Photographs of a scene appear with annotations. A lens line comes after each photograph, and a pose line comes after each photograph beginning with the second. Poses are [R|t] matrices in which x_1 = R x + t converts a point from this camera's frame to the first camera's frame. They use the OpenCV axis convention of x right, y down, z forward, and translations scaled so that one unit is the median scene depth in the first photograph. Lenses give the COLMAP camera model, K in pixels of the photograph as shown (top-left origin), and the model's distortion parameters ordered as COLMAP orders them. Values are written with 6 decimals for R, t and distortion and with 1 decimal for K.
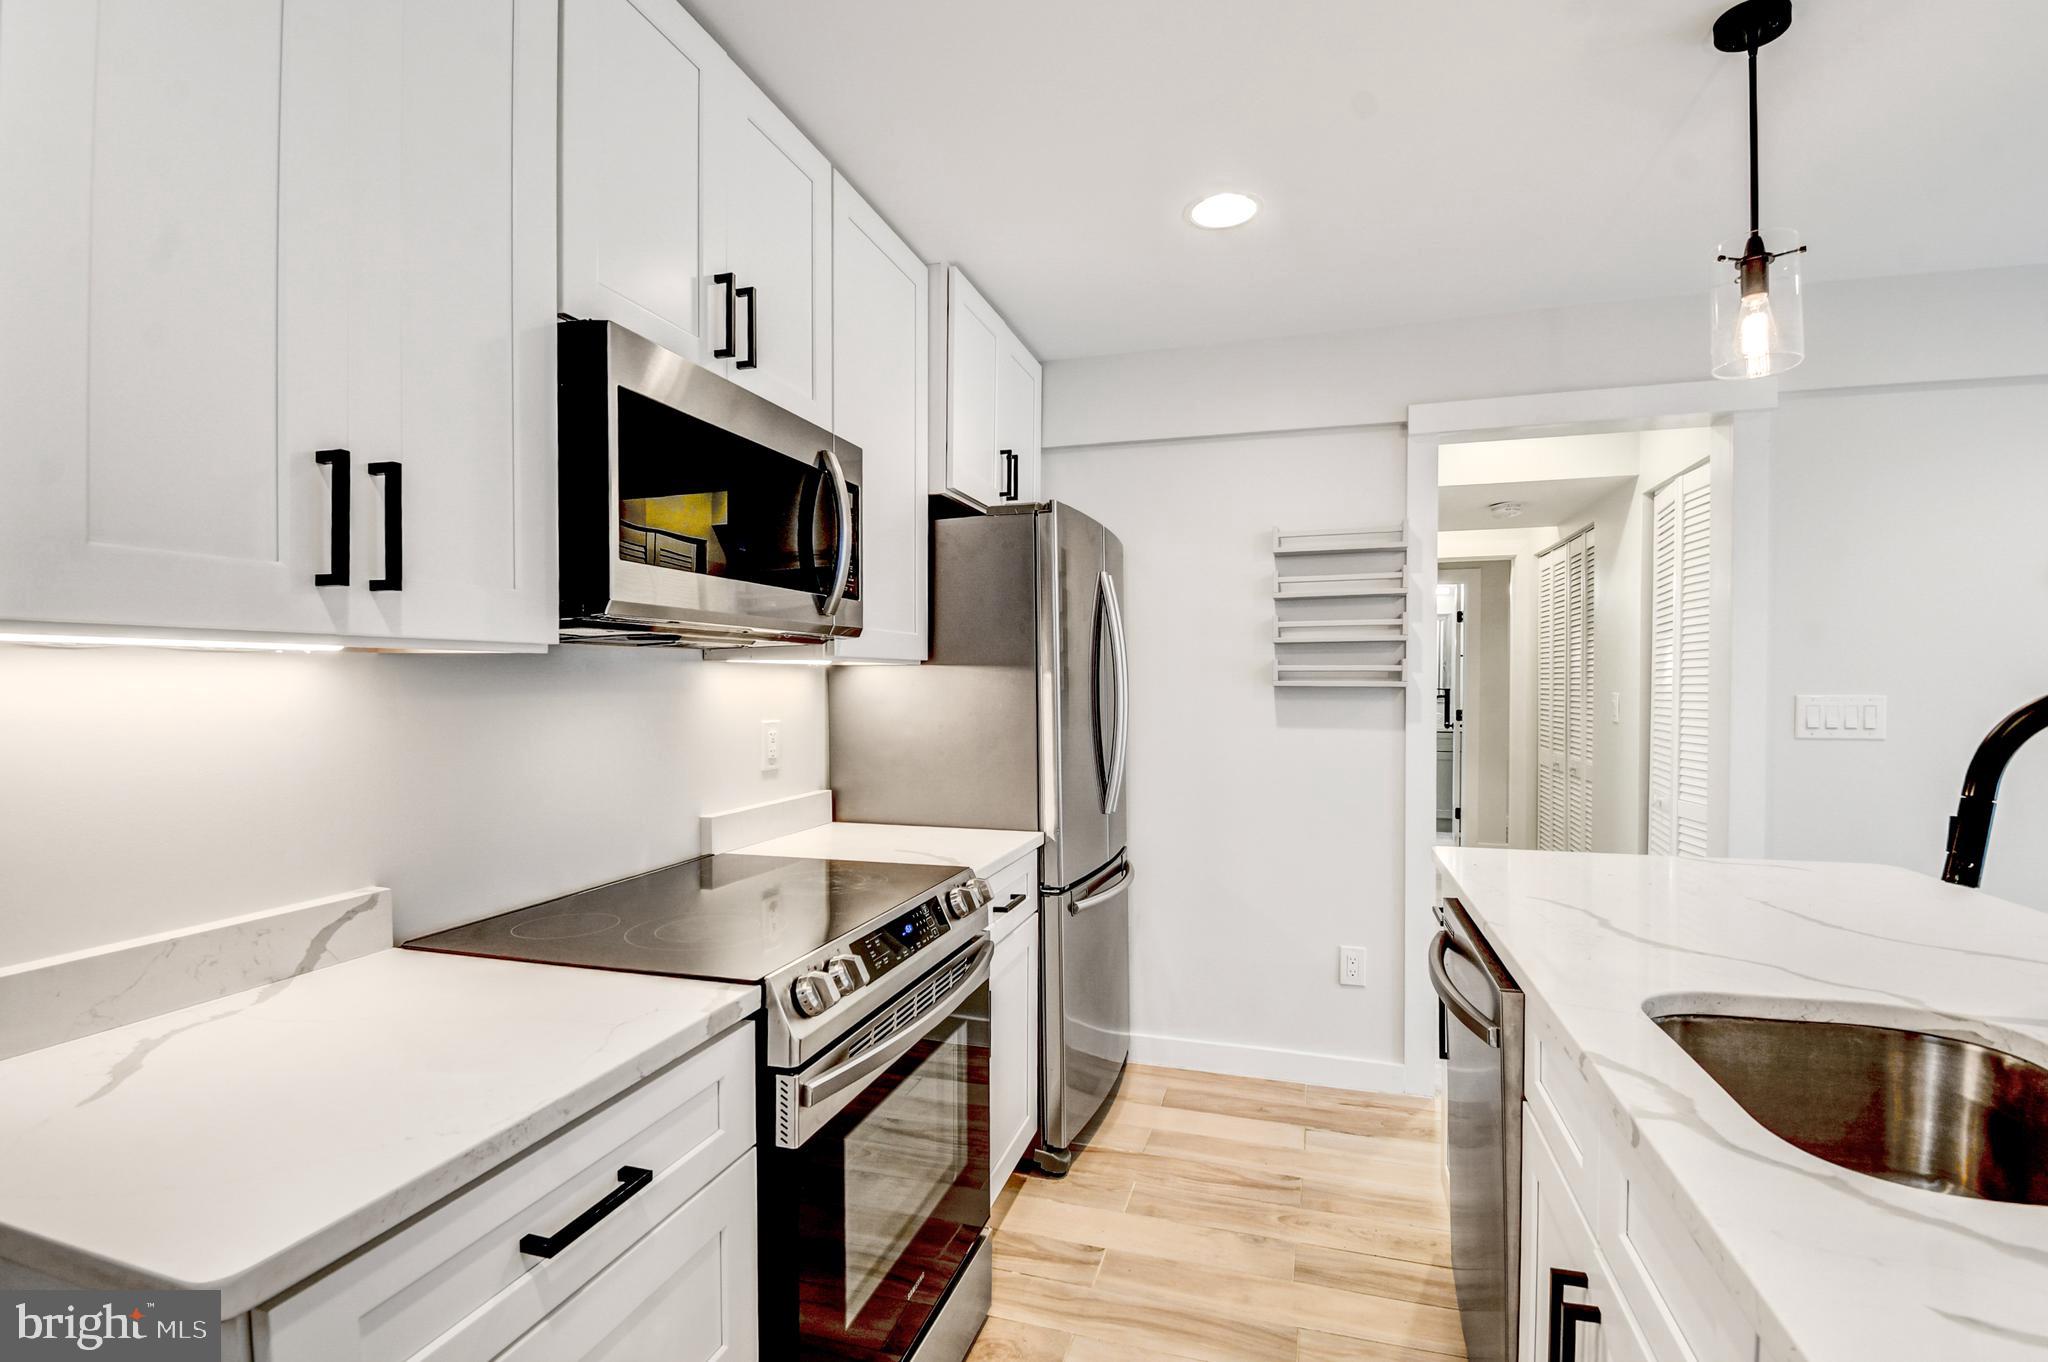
lens RADIAL K [[949.7, 0, 1021.8], [0, 949.7, 694.2], [0, 0, 1]] dist [0.017857, -0.025346]
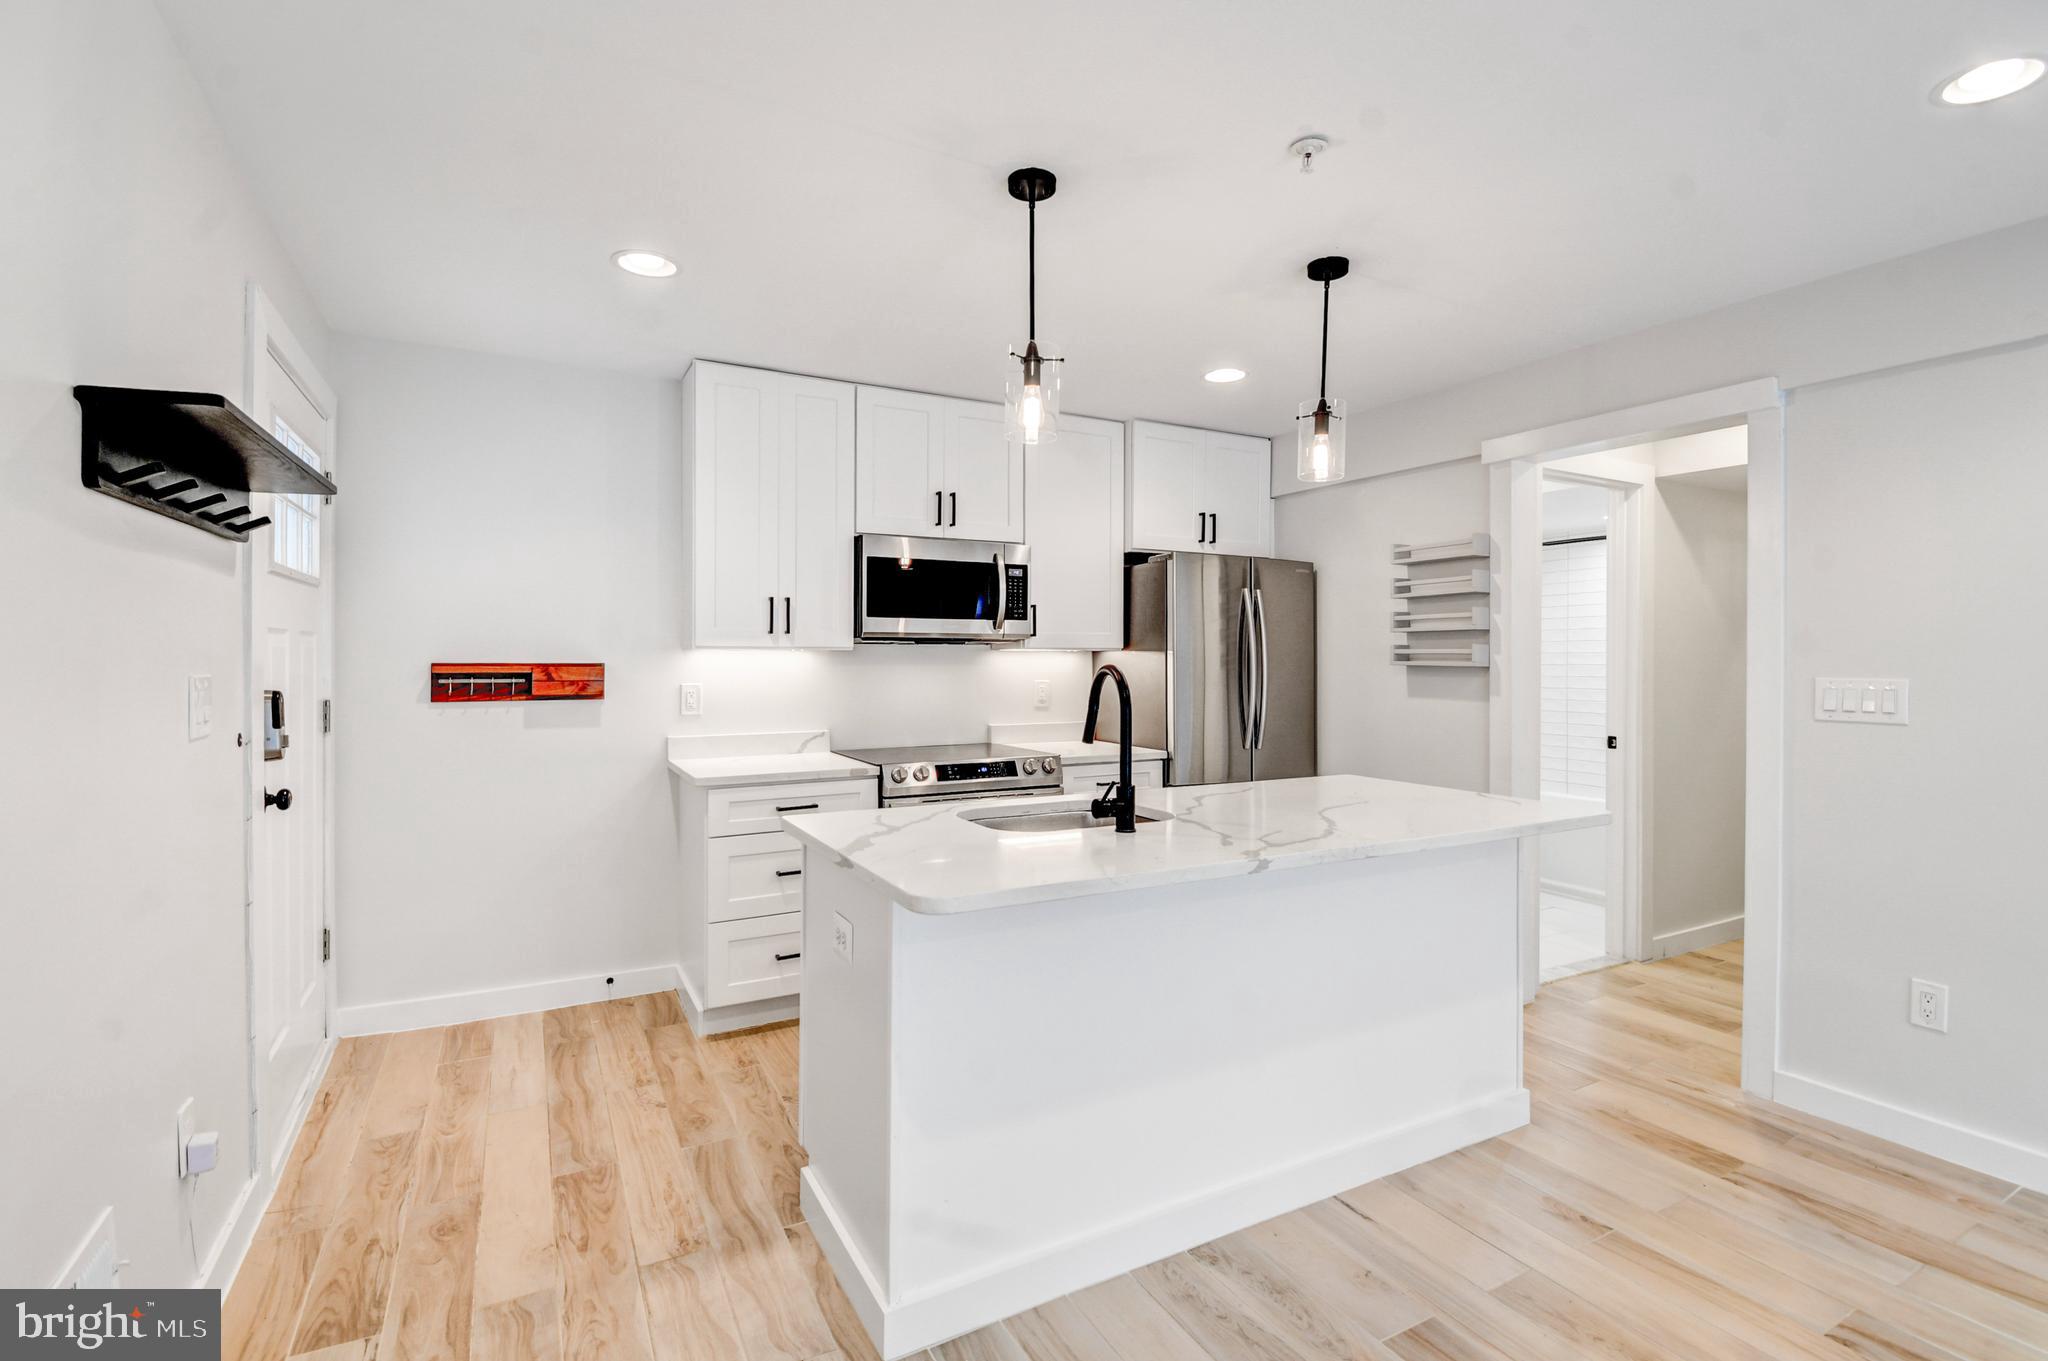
lens RADIAL K [[944.8, 0, 1031.8], [0, 944.8, 665.7], [0, 0, 1]] dist [0.000750, 0.000353]
pose [[0.717527, 0.009939, -0.696459, 0.976527], [-0.010595, 0.999938, 0.003355, -0.007666], [0.696450, 0.004971, 0.717588, -0.351561]]
